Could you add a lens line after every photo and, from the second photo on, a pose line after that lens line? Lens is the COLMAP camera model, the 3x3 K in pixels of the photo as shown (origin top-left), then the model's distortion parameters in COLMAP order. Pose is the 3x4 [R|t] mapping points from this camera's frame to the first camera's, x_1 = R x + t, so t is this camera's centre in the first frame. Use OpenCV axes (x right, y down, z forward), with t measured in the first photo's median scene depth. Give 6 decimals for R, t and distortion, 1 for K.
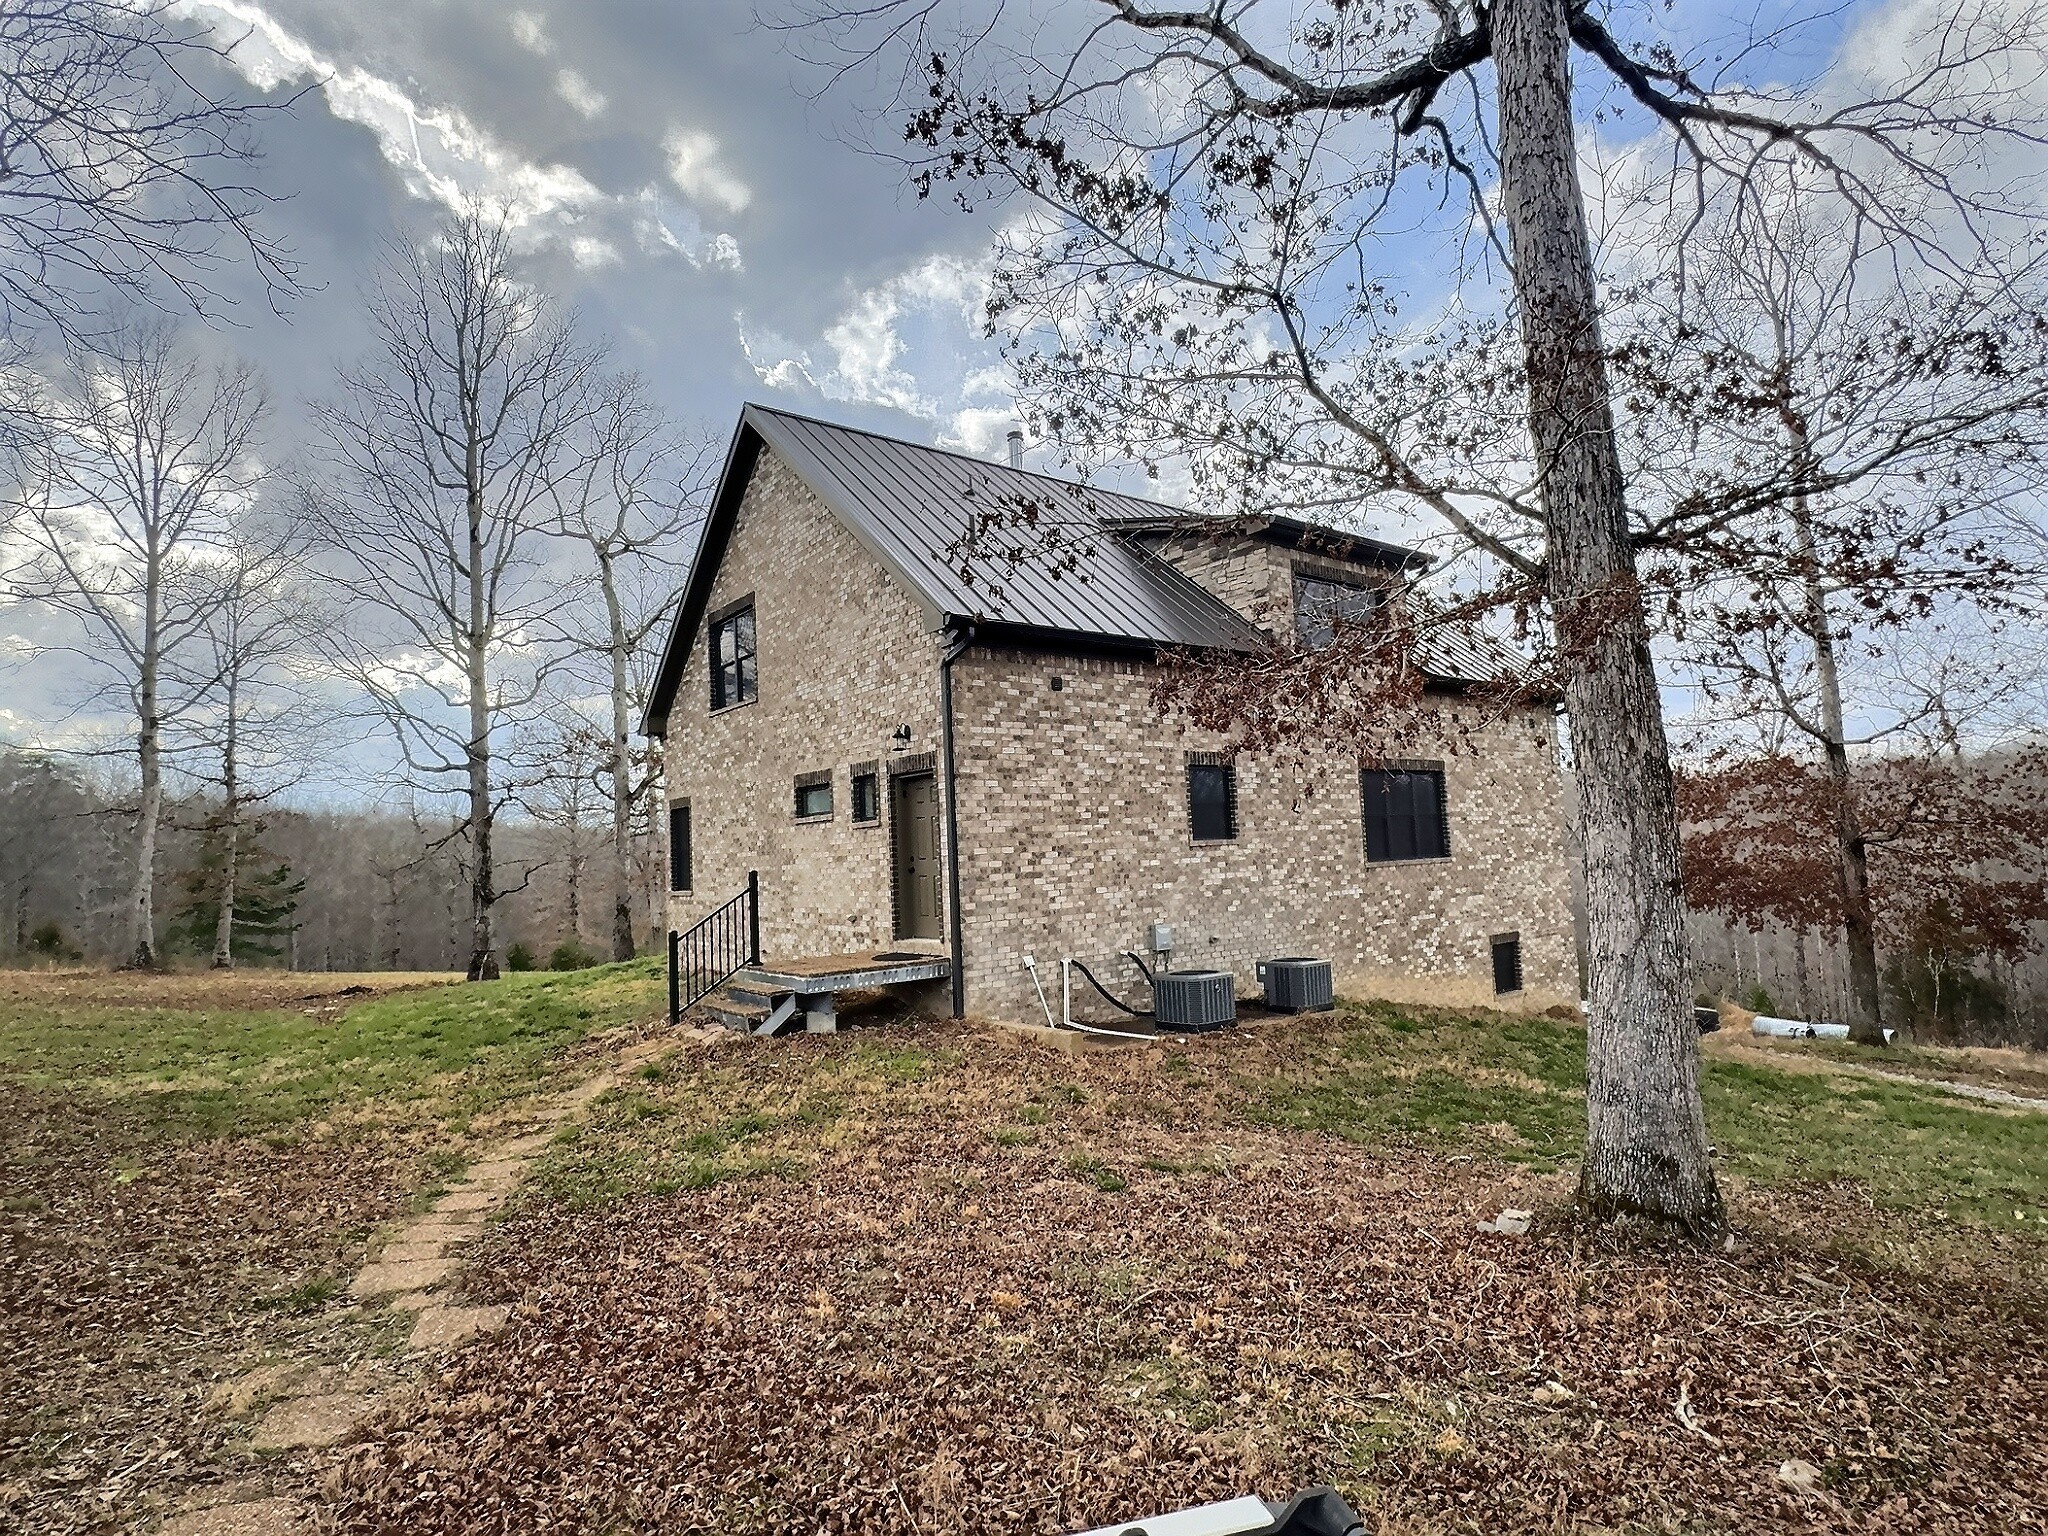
lens RADIAL K [[1064.1, 0, 1024.3], [0, 1064.1, 768.5], [0, 0, 1]] dist [-0.002917, 0.001363]
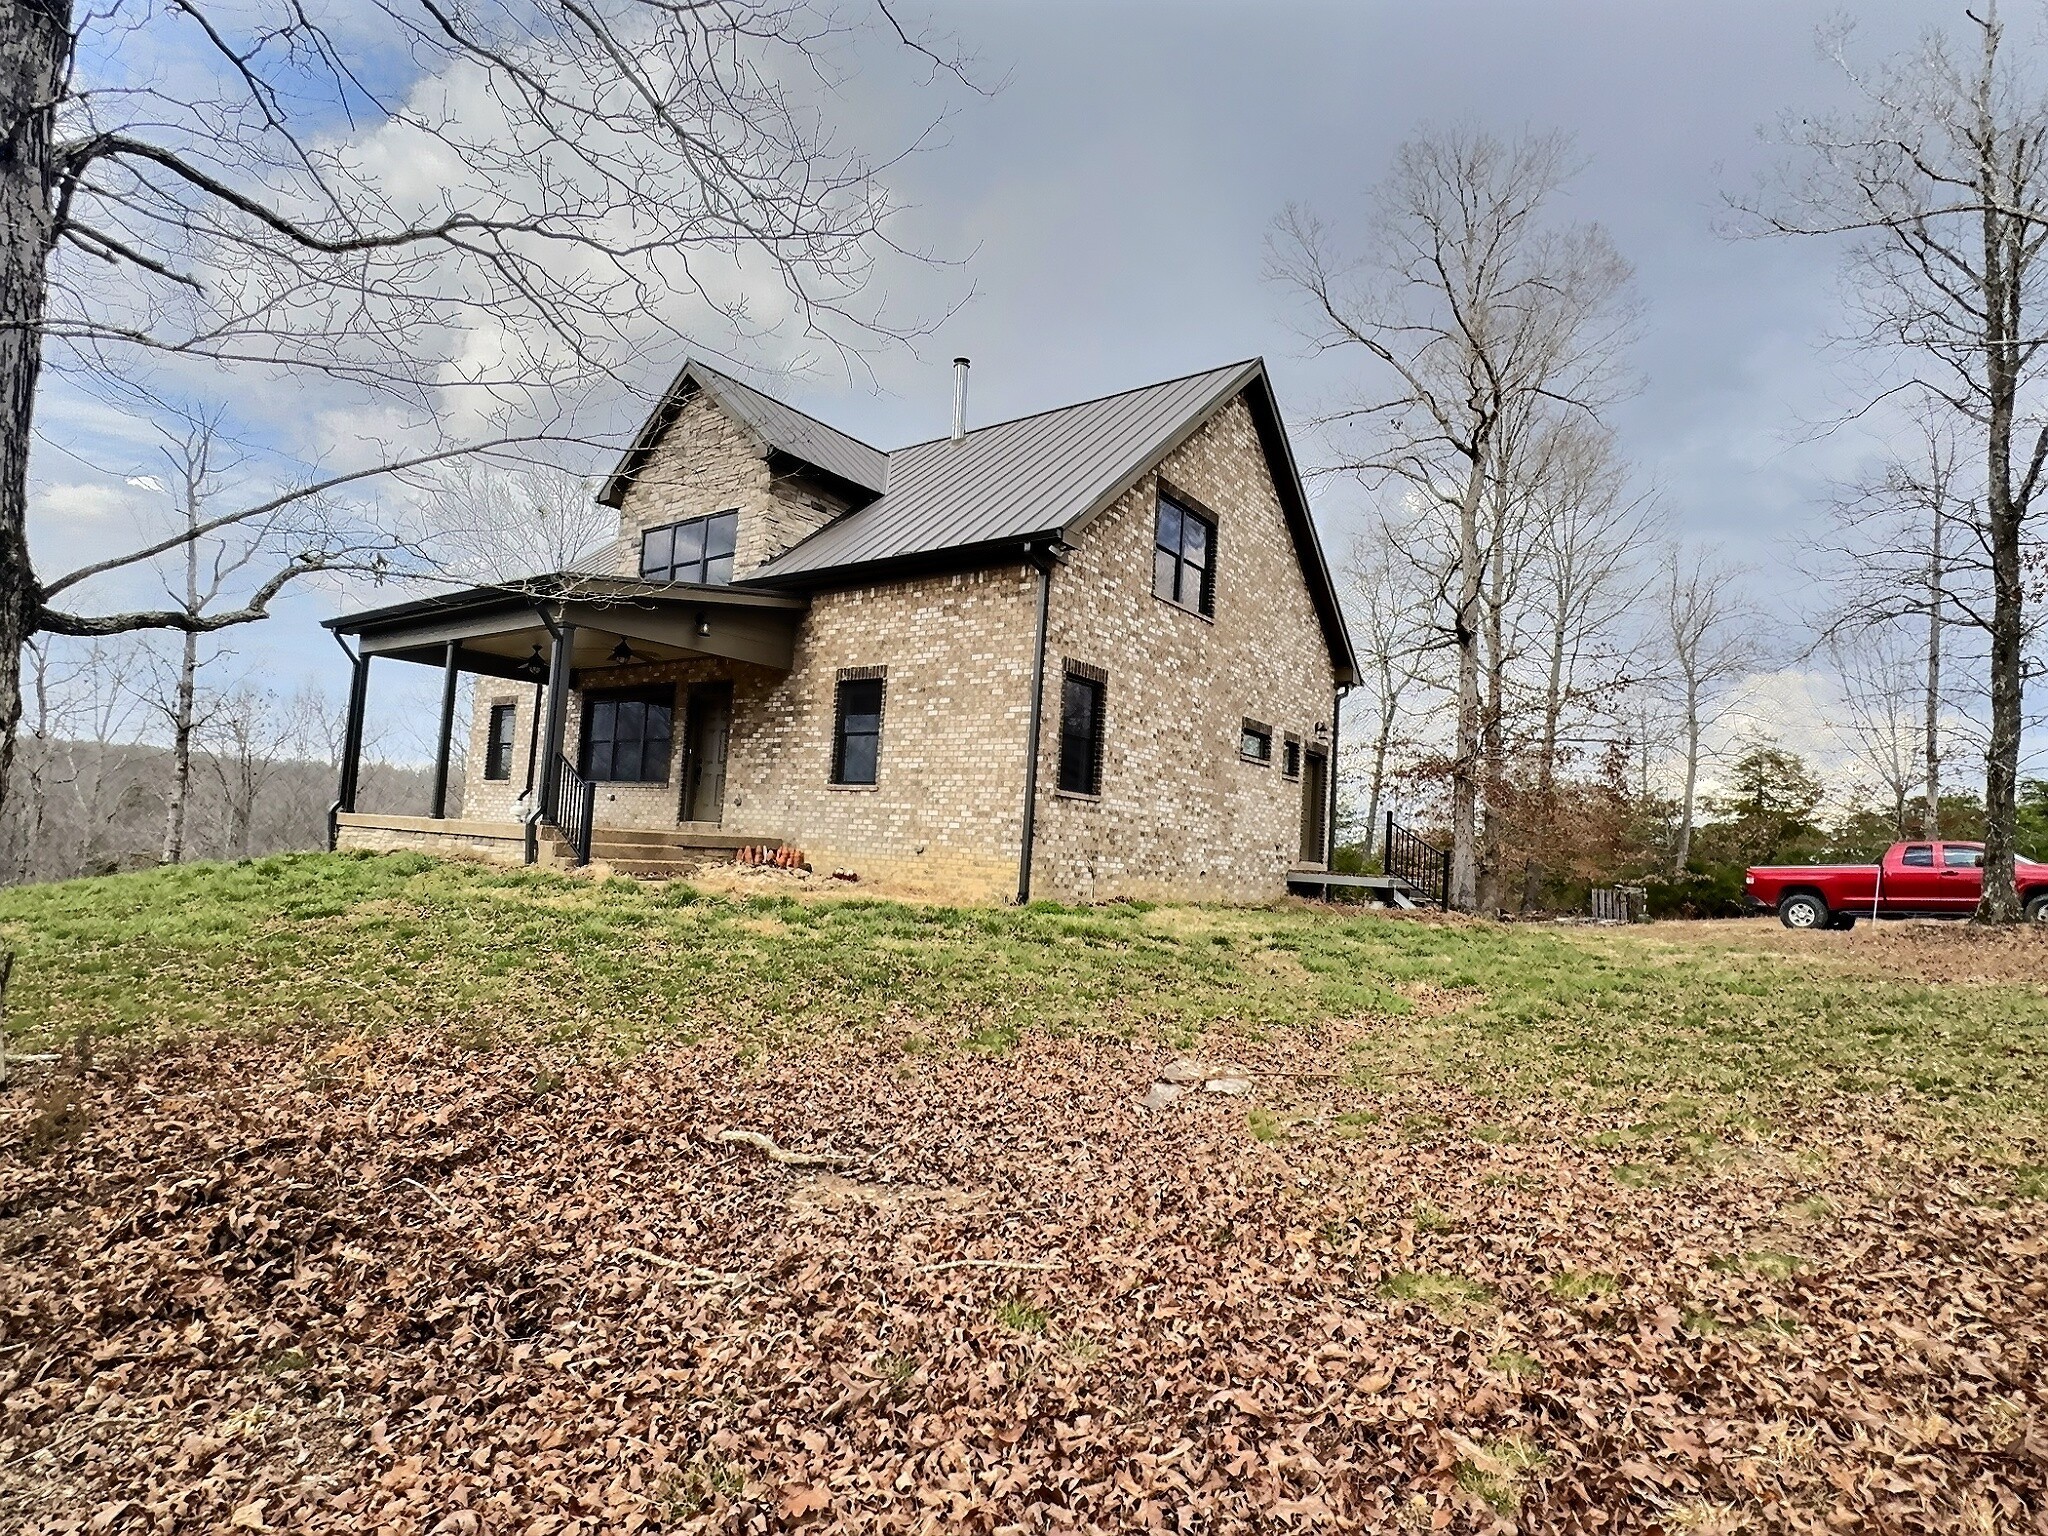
lens RADIAL K [[1064.1, 0, 1024.1], [0, 1064.1, 774.6], [0, 0, 1]] dist [-0.002917, 0.001363]
pose [[-0.266953, 0.104625, 0.958013, -0.998222], [-0.131718, 0.980799, -0.143818, 0.211273], [-0.954665, -0.164581, -0.248047, 1.213379]]
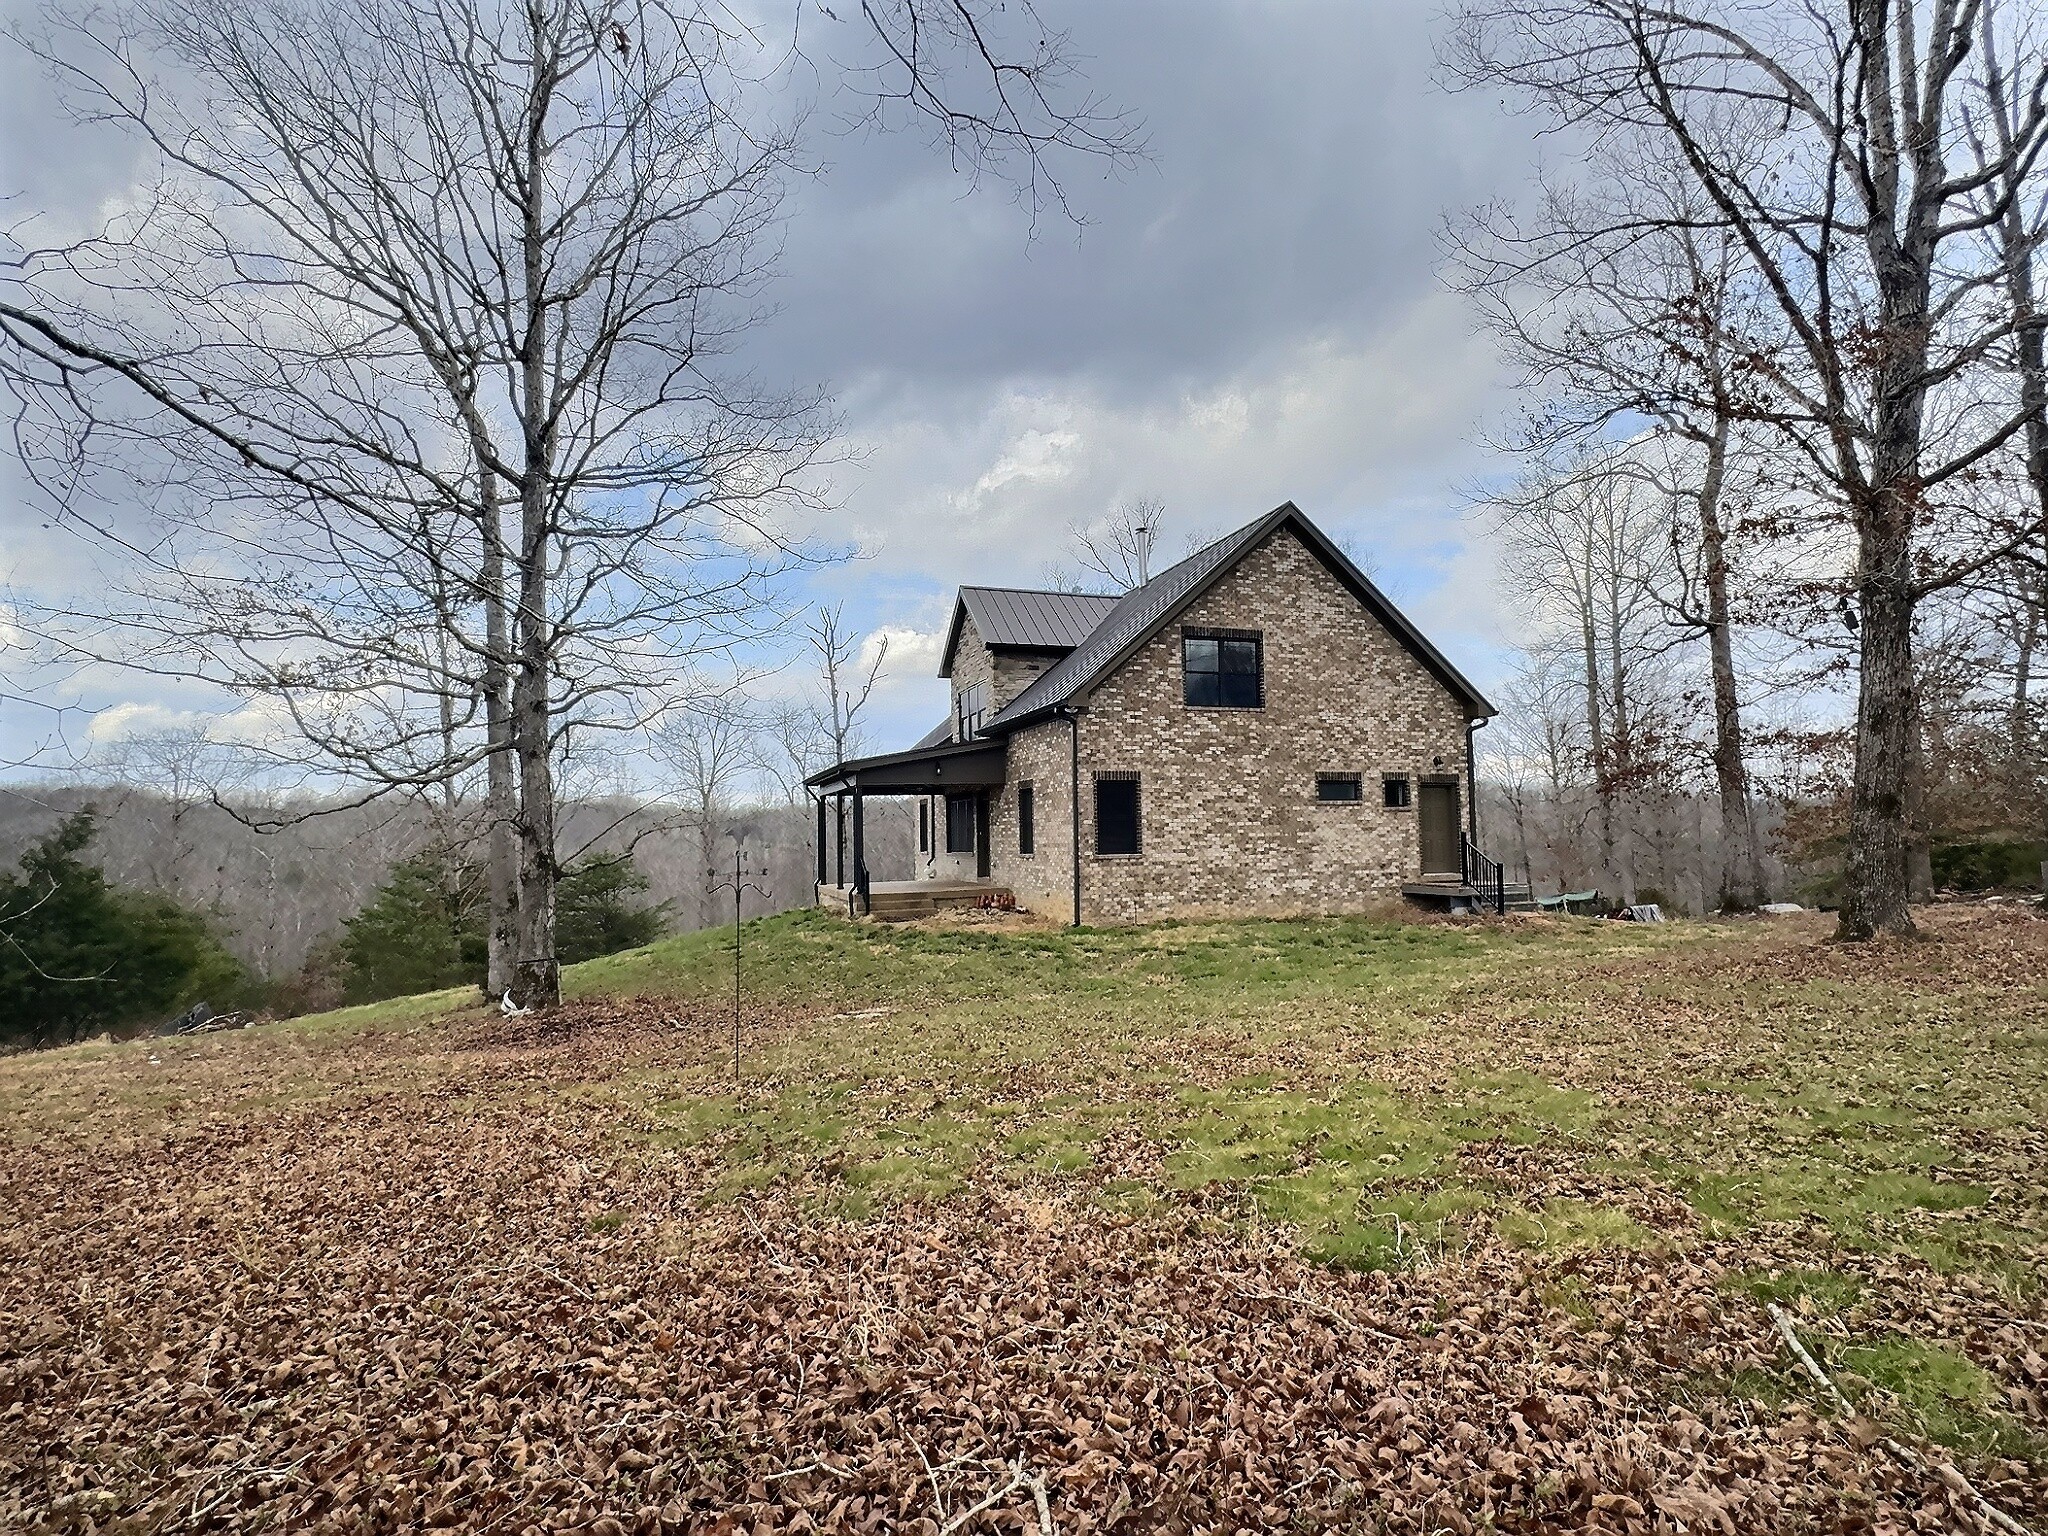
lens RADIAL K [[1064.1, 0, 1024.1], [0, 1064.1, 768.3], [0, 0, 1]] dist [-0.002917, 0.001363]
pose [[0.329429, 0.101423, 0.938717, -1.412956], [-0.076086, 0.993832, -0.080676, 0.123343], [-0.941110, -0.044847, 0.335114, 0.721689]]
